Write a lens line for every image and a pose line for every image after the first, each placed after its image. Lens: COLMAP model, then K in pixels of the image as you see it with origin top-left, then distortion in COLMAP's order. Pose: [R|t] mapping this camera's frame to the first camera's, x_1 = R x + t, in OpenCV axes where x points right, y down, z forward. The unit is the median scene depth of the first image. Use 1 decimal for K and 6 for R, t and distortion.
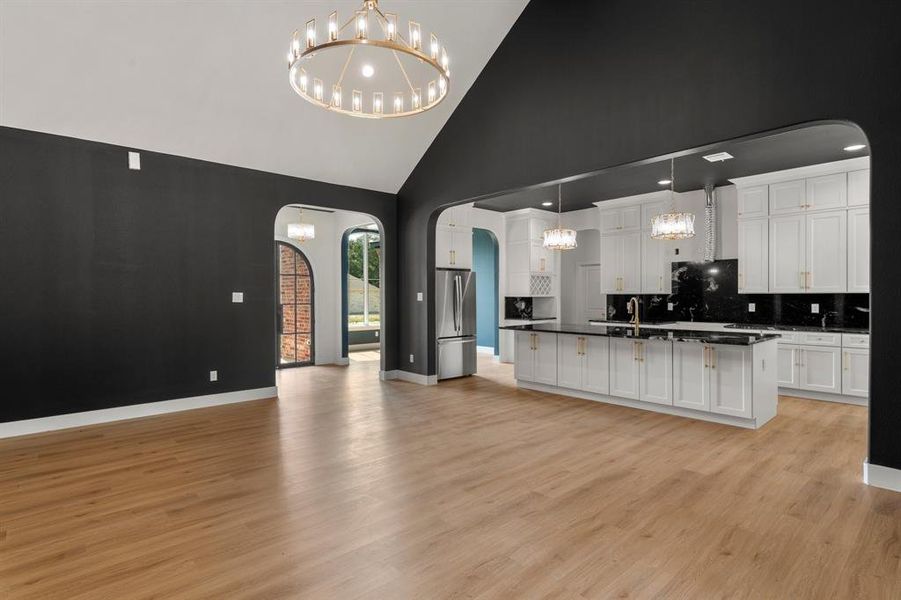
lens RADIAL K [[457.9, 0, 445.1], [0, 457.9, 297.7], [0, 0, 1]] dist [-0.001141, 0.000305]
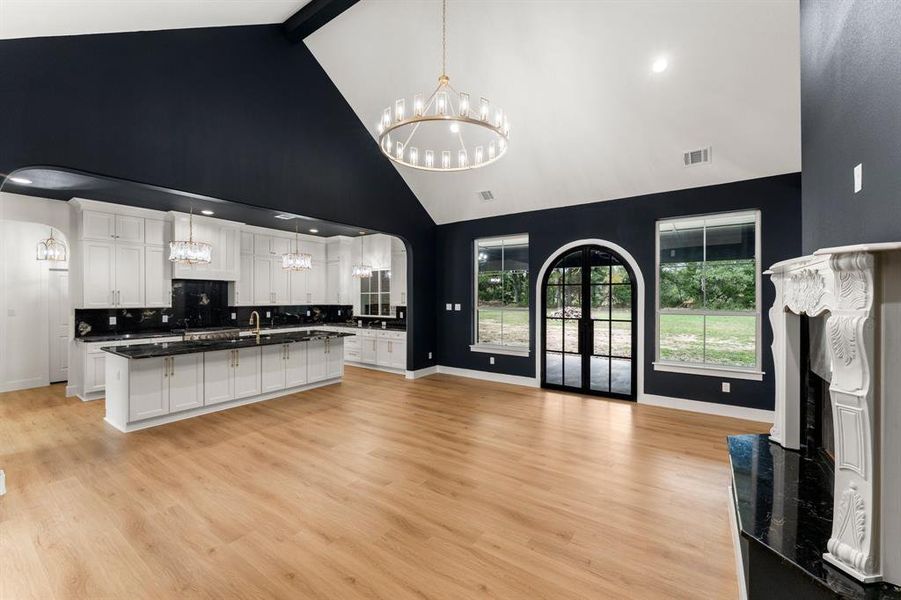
lens RADIAL K [[361.9, 0, 448.4], [0, 361.9, 299.5], [0, 0, 1]] dist [0.000037, 0.000002]
pose [[-0.228881, -0.001555, 0.973453, -0.652413], [0.003776, 0.999990, 0.002485, -0.034249], [-0.973447, 0.004245, -0.228873, 0.709154]]
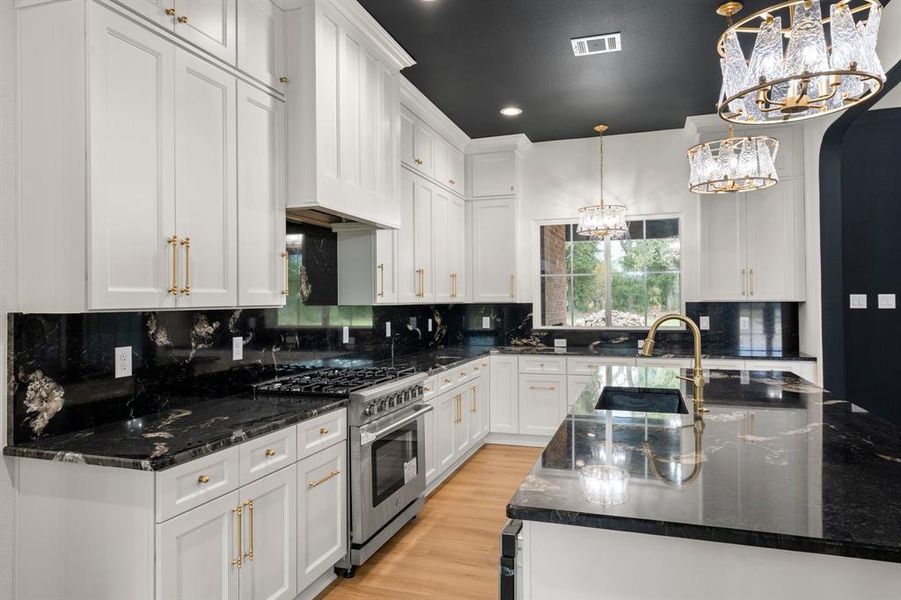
lens RADIAL K [[591.7, 0, 448.5], [0, 591.7, 298.3], [0, 0, 1]] dist [0.001585, 0.000655]
pose [[-0.501945, 0.010438, 0.864837, 0.092596], [0.013813, 0.999896, -0.004051, -0.014710], [-0.864789, 0.009913, -0.502037, 1.411269]]
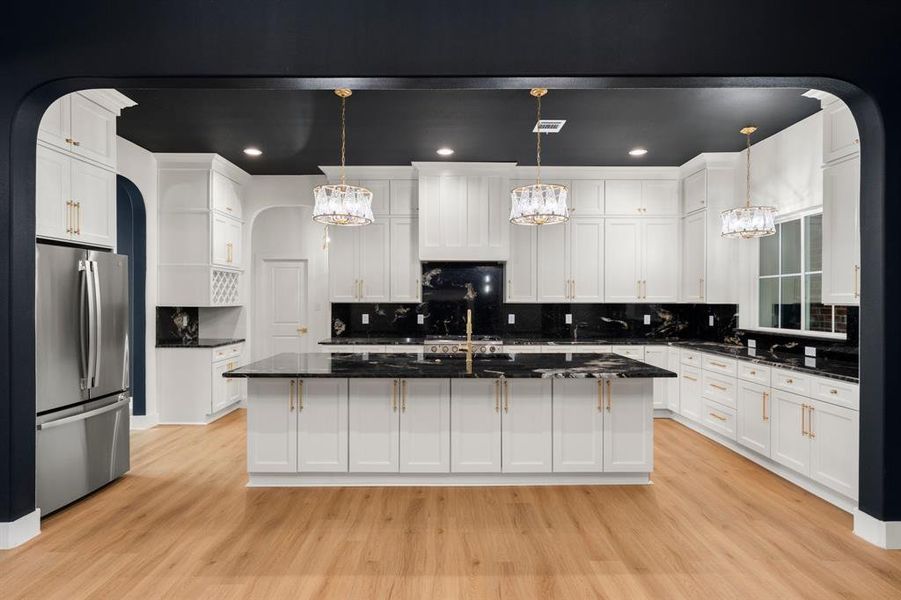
lens RADIAL K [[483.8, 0, 446.6], [0, 483.8, 301.6], [0, 0, 1]] dist [-0.000726, -0.000252]
pose [[0.663534, 0.002698, 0.748141, -0.116231], [-0.000091, 0.999994, -0.003525, -0.009763], [-0.748146, 0.002271, 0.663530, 0.558121]]
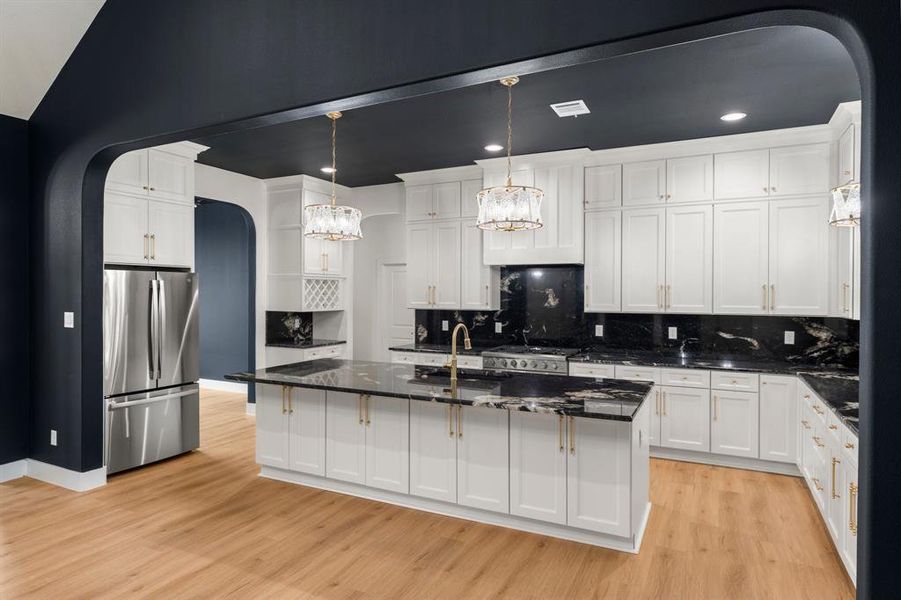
lens RADIAL K [[529.6, 0, 444.6], [0, 529.6, 296.5], [0, 0, 1]] dist [0.000548, 0.000073]
pose [[0.931294, 0.005137, 0.364232, 0.148168], [-0.004998, 0.999987, -0.001325, -0.036302], [-0.364234, -0.000587, 0.931307, 0.343588]]
